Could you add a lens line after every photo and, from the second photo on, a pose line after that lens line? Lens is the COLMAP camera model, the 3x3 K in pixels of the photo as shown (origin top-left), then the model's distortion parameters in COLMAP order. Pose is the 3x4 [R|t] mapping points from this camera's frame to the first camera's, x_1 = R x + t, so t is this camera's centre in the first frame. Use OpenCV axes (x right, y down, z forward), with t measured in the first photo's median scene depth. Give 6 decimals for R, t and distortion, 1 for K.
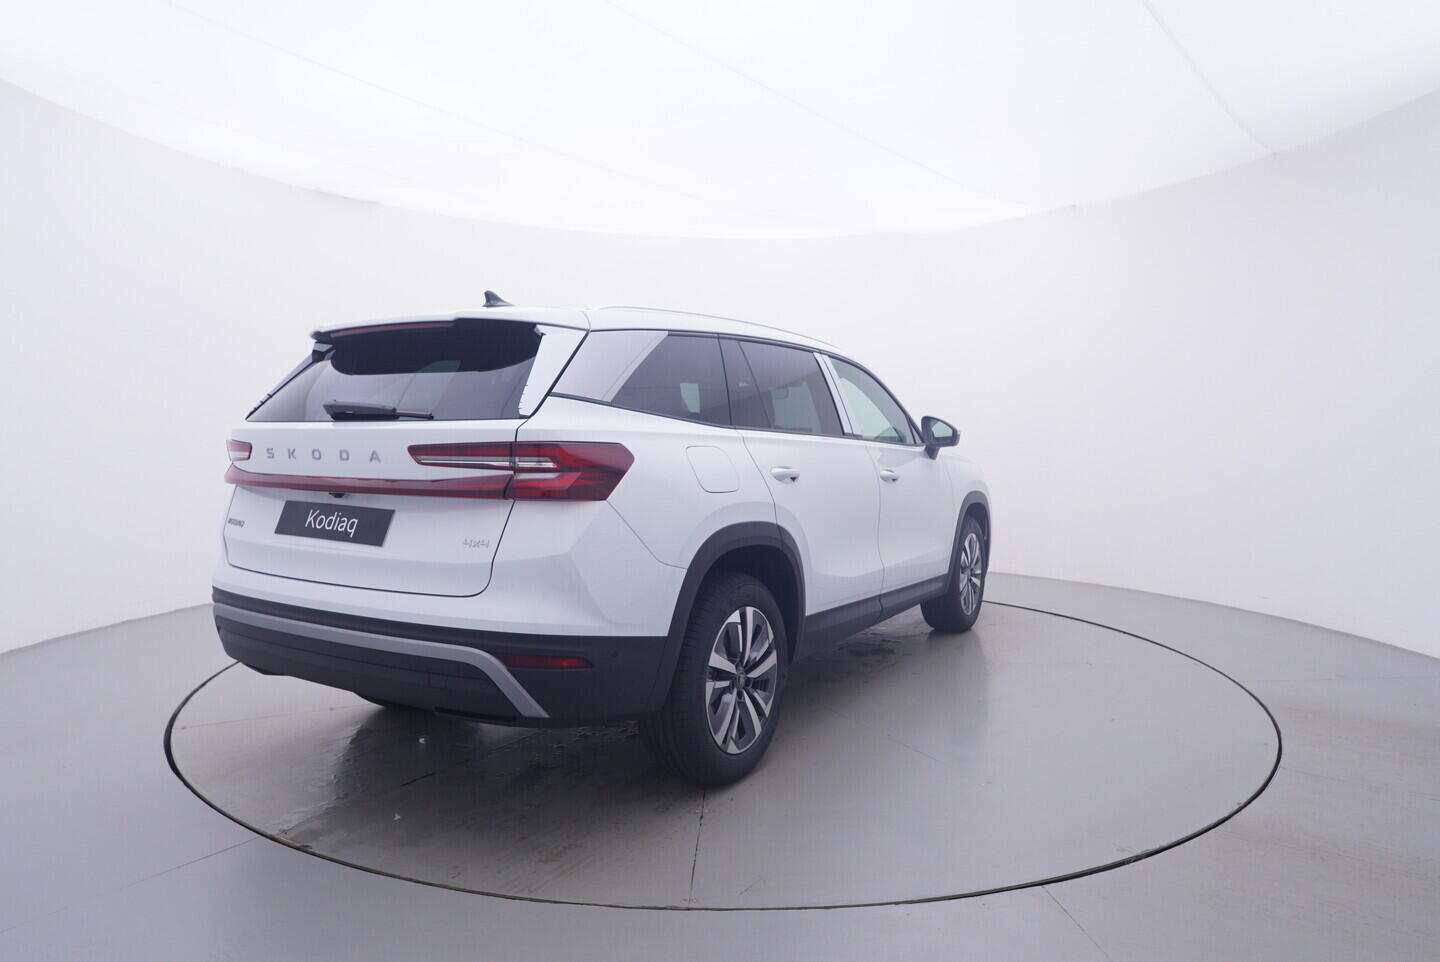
lens RADIAL K [[918.1, 0, 720.0], [0, 918.1, 481.0], [0, 0, 1]] dist [-0.004869, -0.000842]
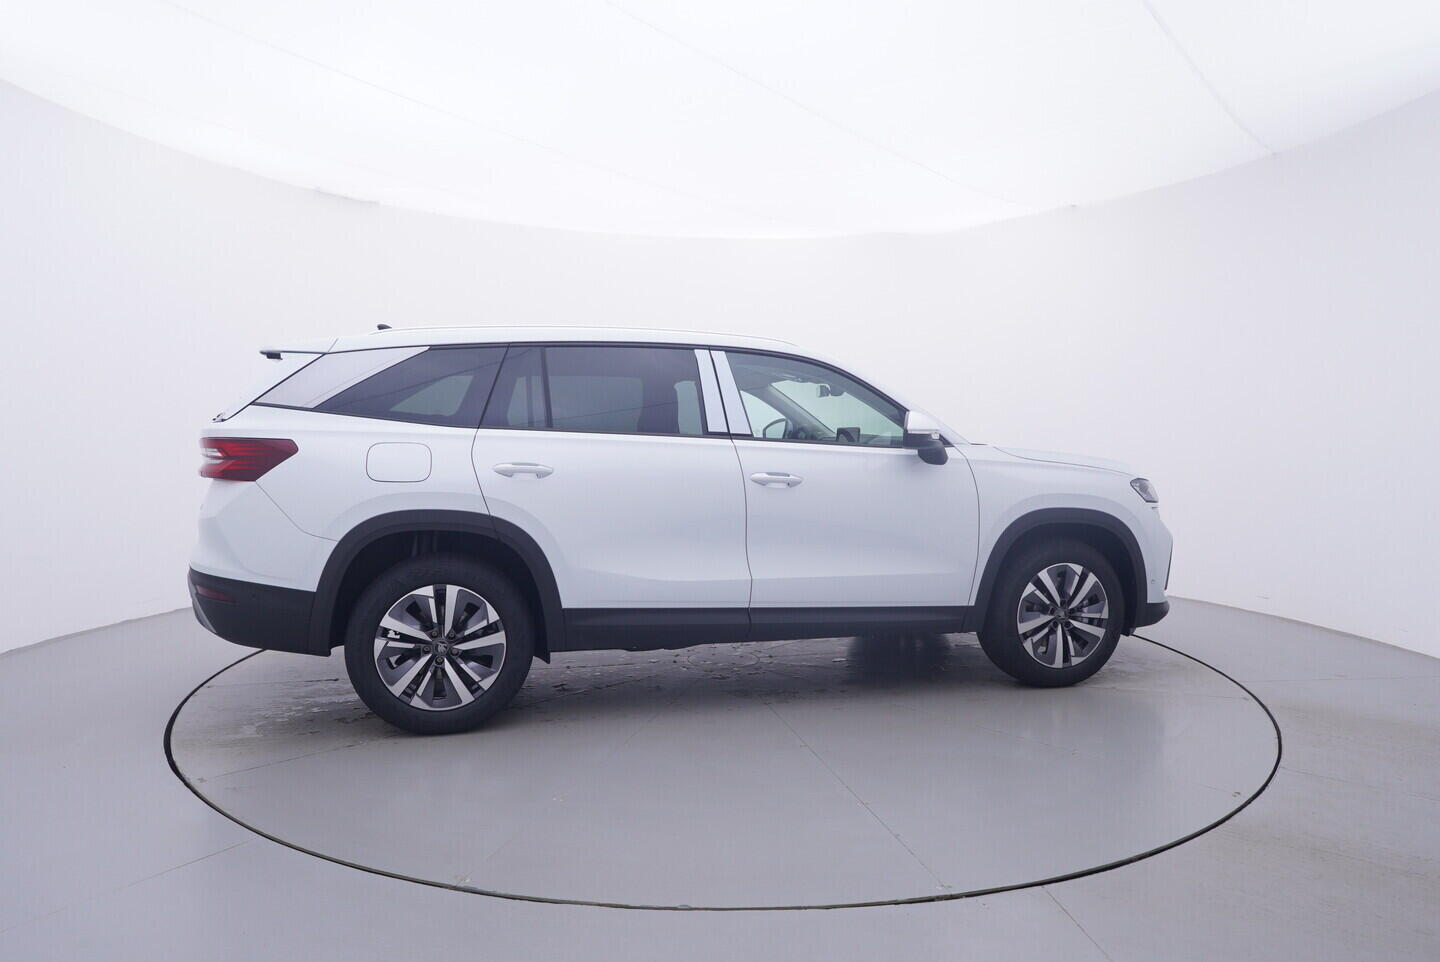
lens RADIAL K [[918.1, 0, 720.0], [0, 918.1, 481.0], [0, 0, 1]] dist [-0.004869, -0.000842]
pose [[0.696091, 0.033097, -0.717190, 1.555742], [-0.037054, 0.999262, 0.010150, -0.021779], [0.716996, 0.019509, 0.696804, 0.650105]]
